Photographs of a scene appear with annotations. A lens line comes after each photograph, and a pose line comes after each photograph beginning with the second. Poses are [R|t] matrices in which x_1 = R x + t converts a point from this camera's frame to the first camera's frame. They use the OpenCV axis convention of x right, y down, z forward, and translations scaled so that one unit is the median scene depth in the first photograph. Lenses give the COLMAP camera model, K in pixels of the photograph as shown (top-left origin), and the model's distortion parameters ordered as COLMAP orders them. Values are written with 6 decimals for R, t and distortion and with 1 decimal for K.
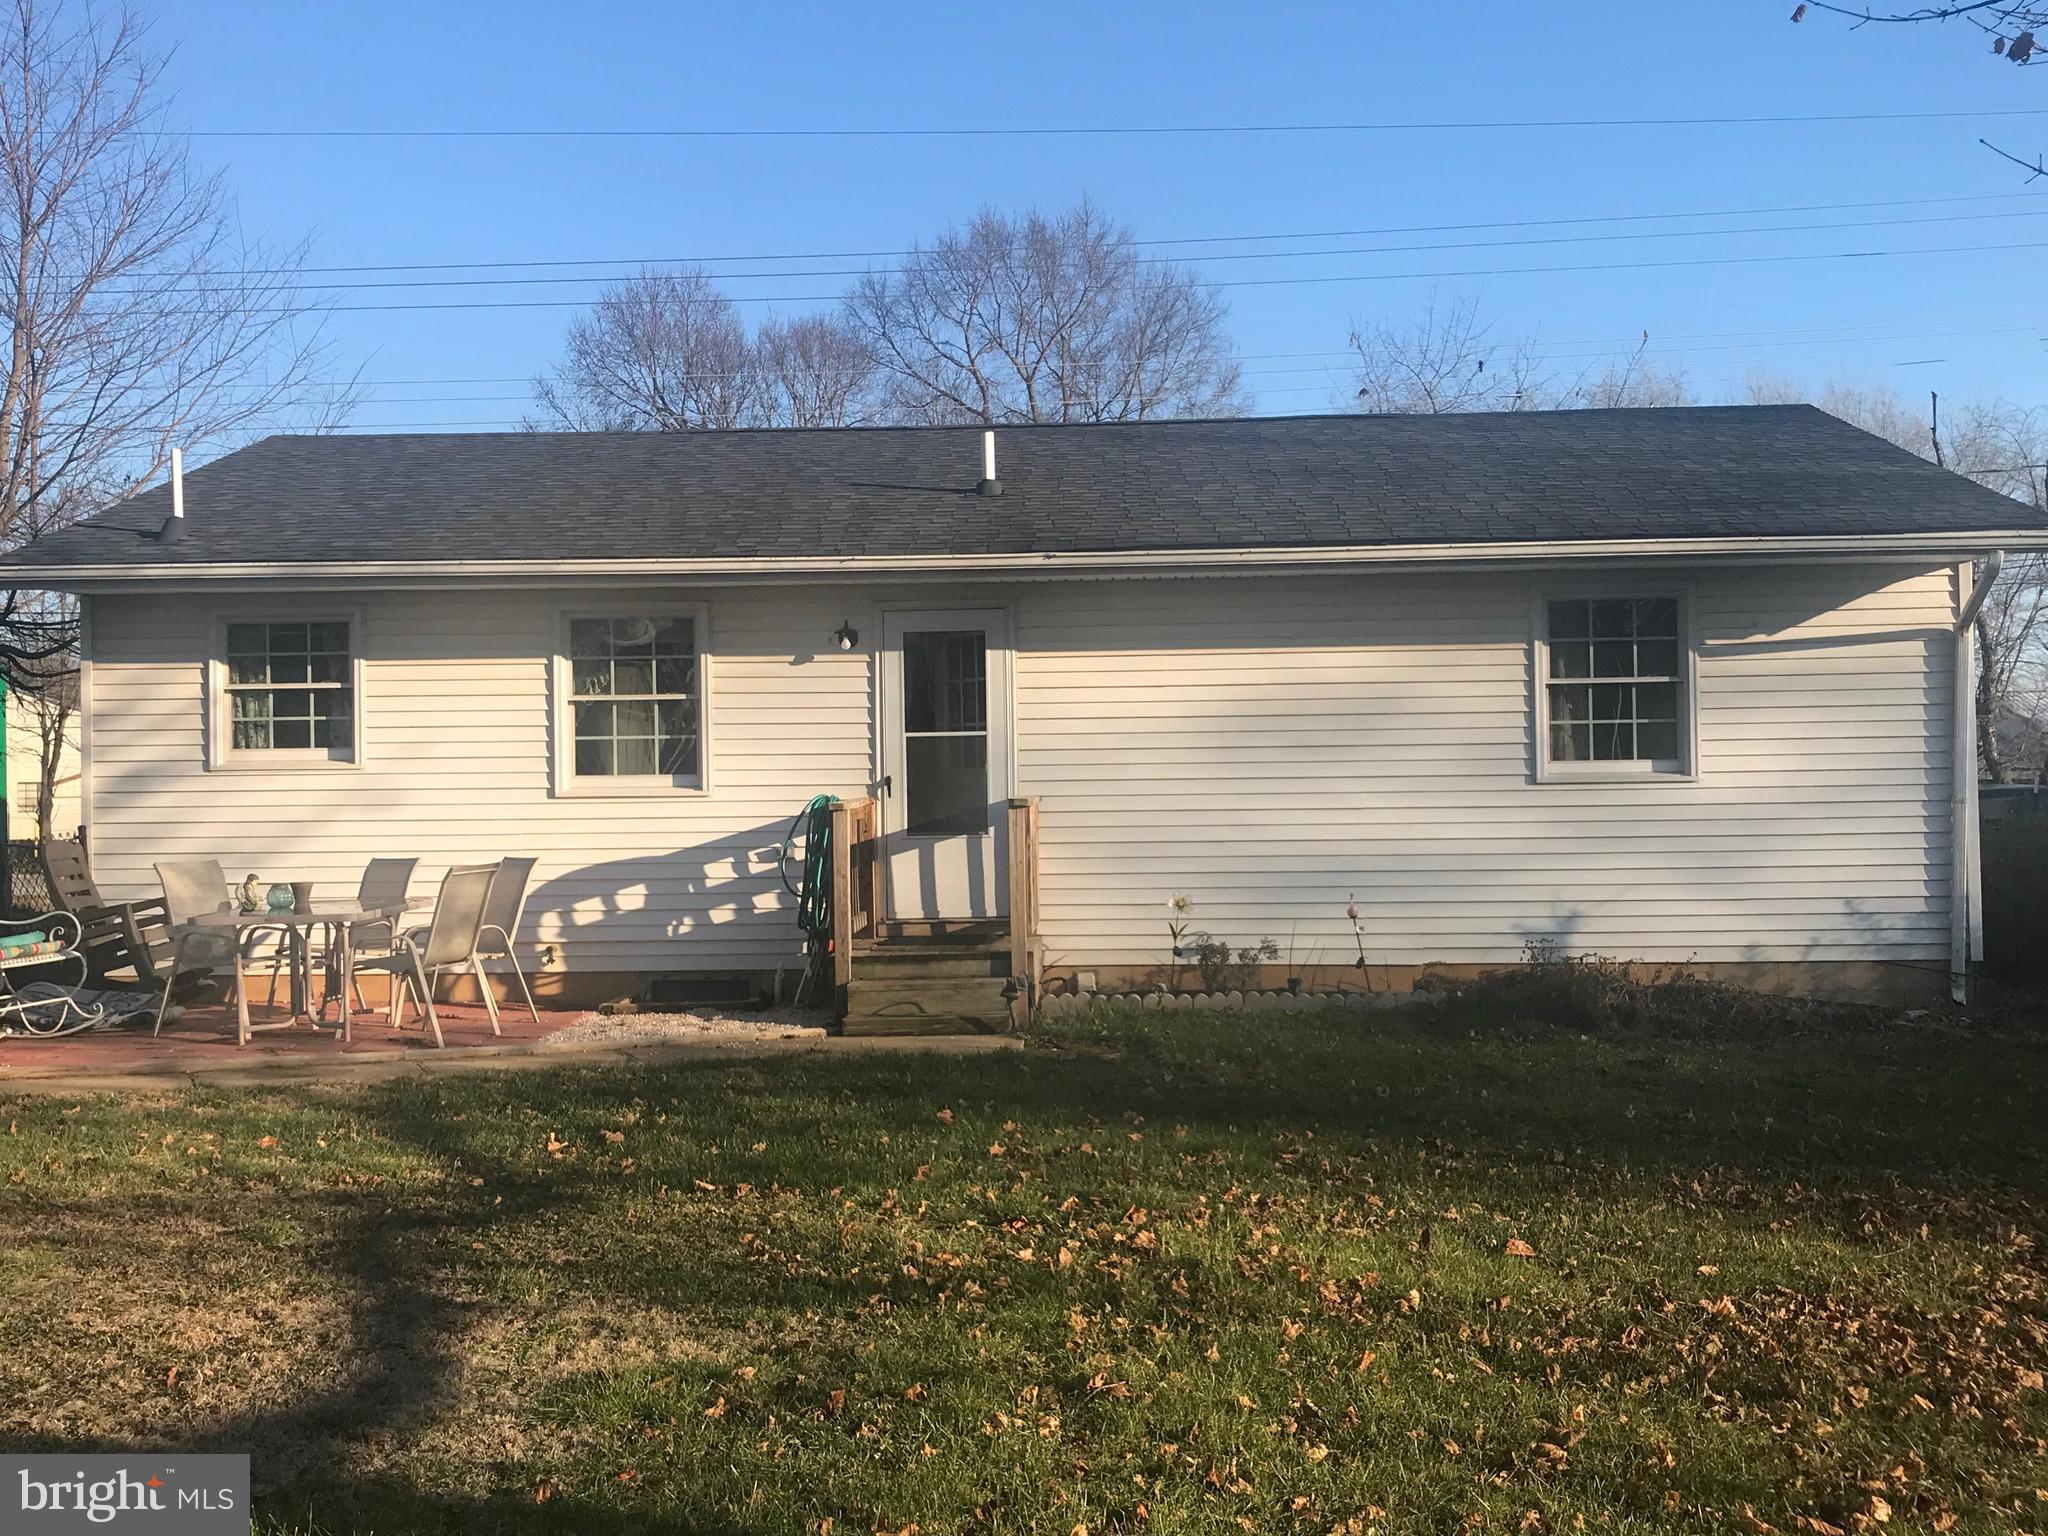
lens RADIAL K [[2083.1, 0, 1023.6], [0, 2083.1, 736.1], [0, 0, 1]] dist [0.170002, -0.604575]
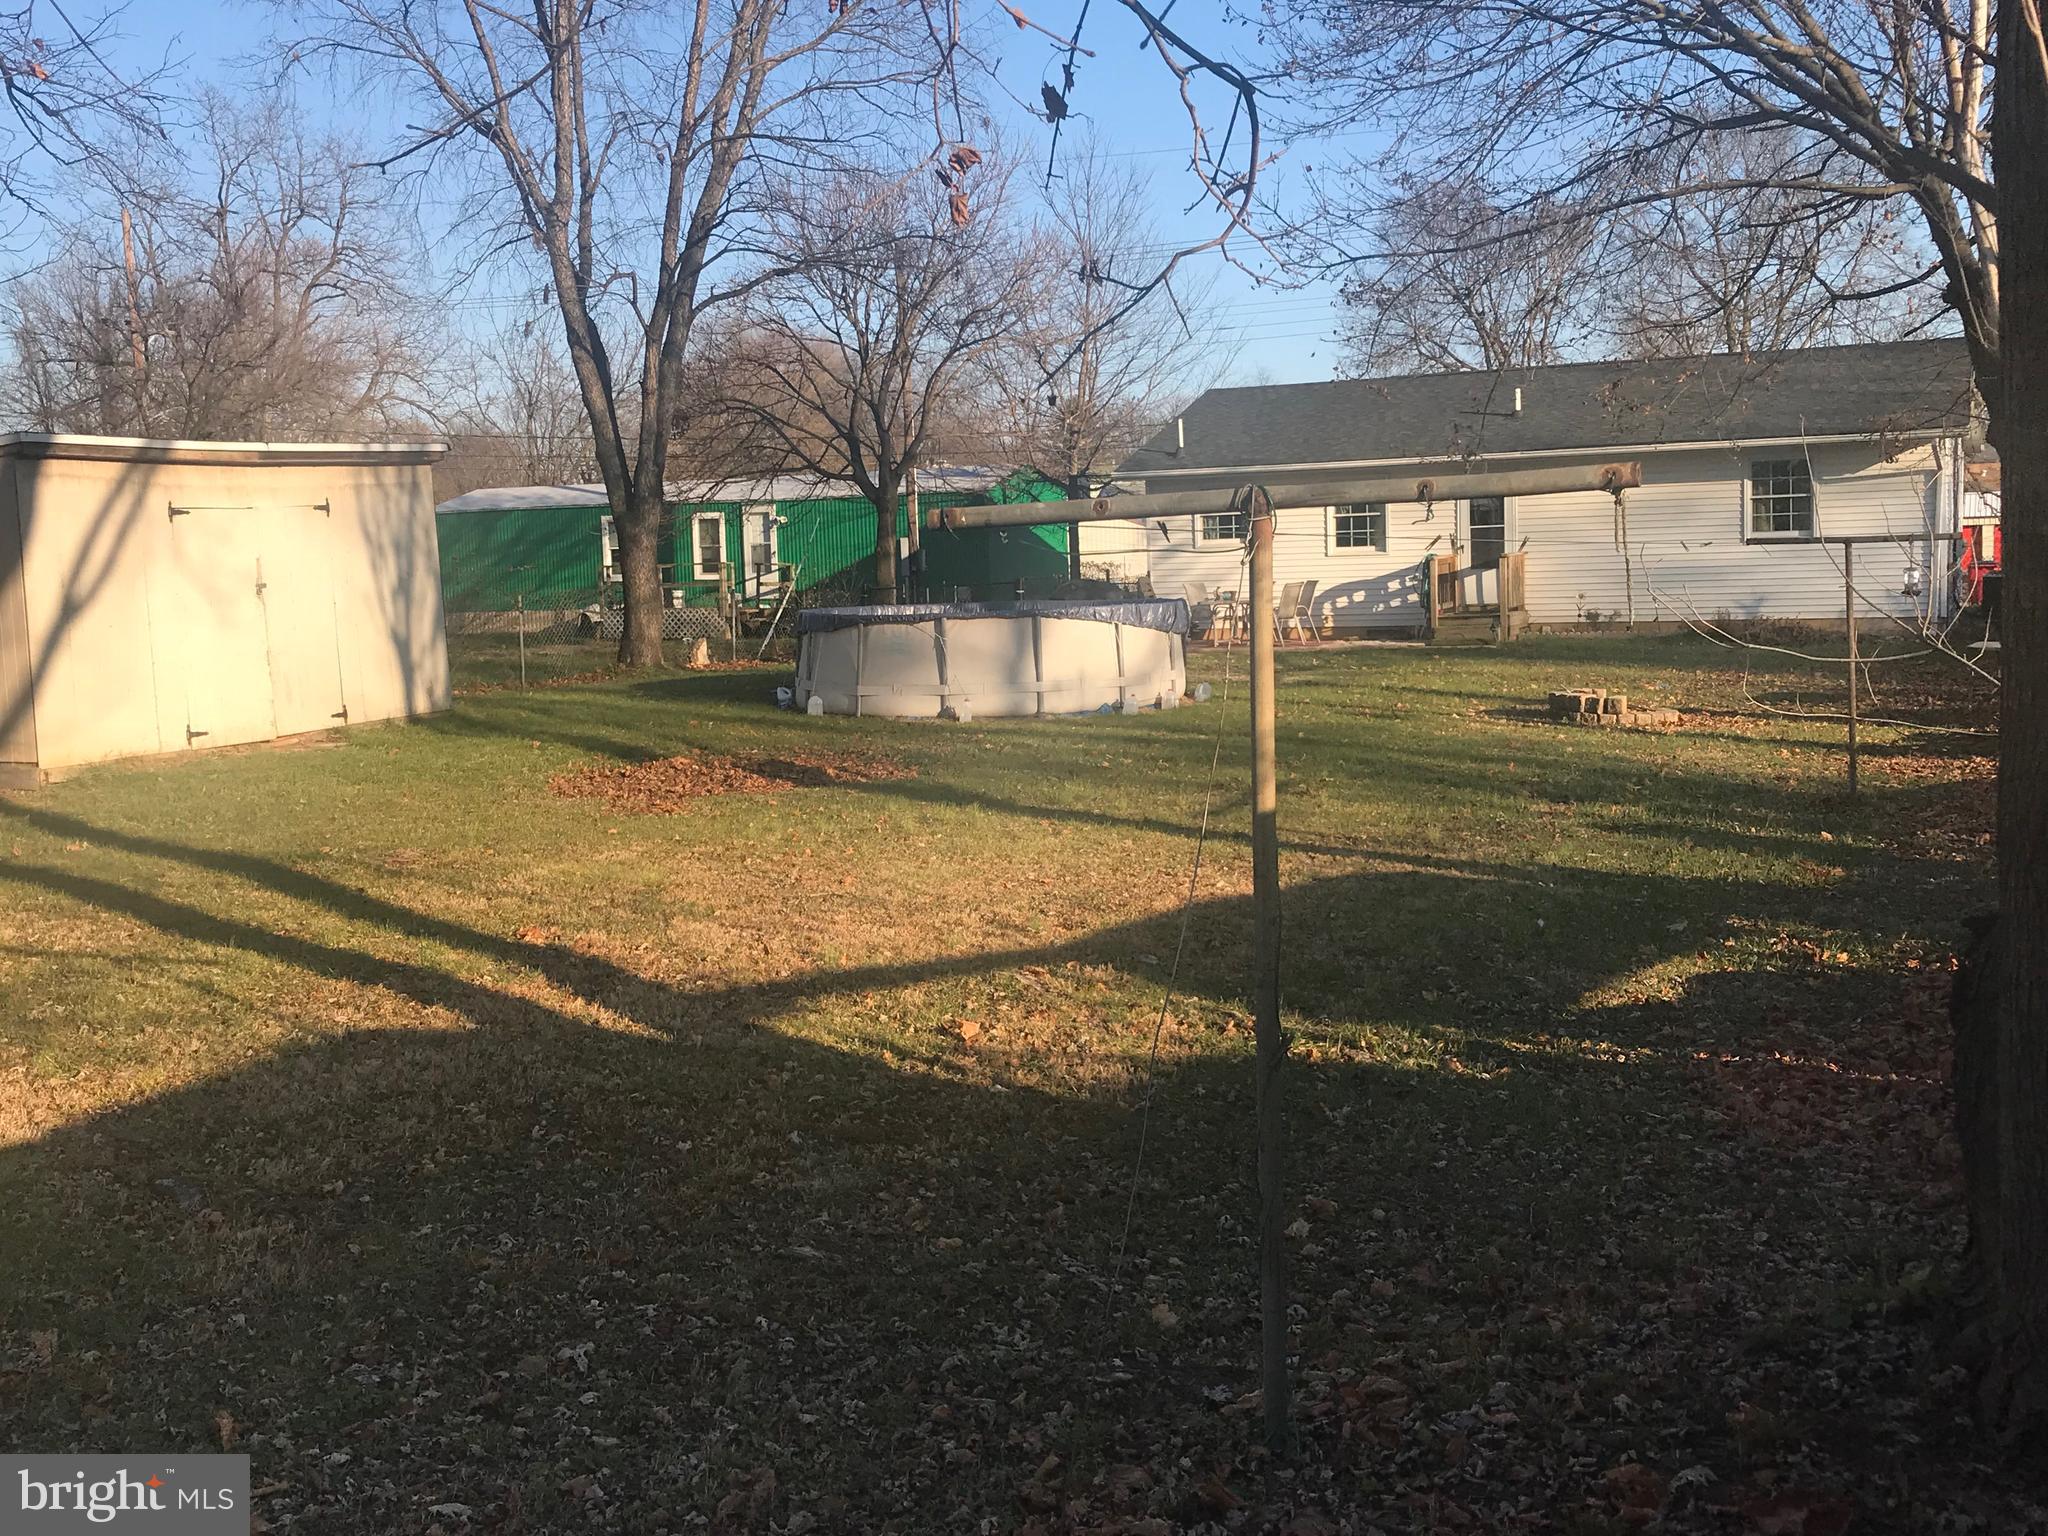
lens RADIAL K [[2083.1, 0, 1023.6], [0, 2083.1, 736.1], [0, 0, 1]] dist [0.170002, -0.604575]
pose [[0.916392, 0.018100, -0.399873, 0.443323], [0.032059, 0.992449, 0.118393, -0.064496], [0.398996, -0.121314, 0.908892, -1.430146]]
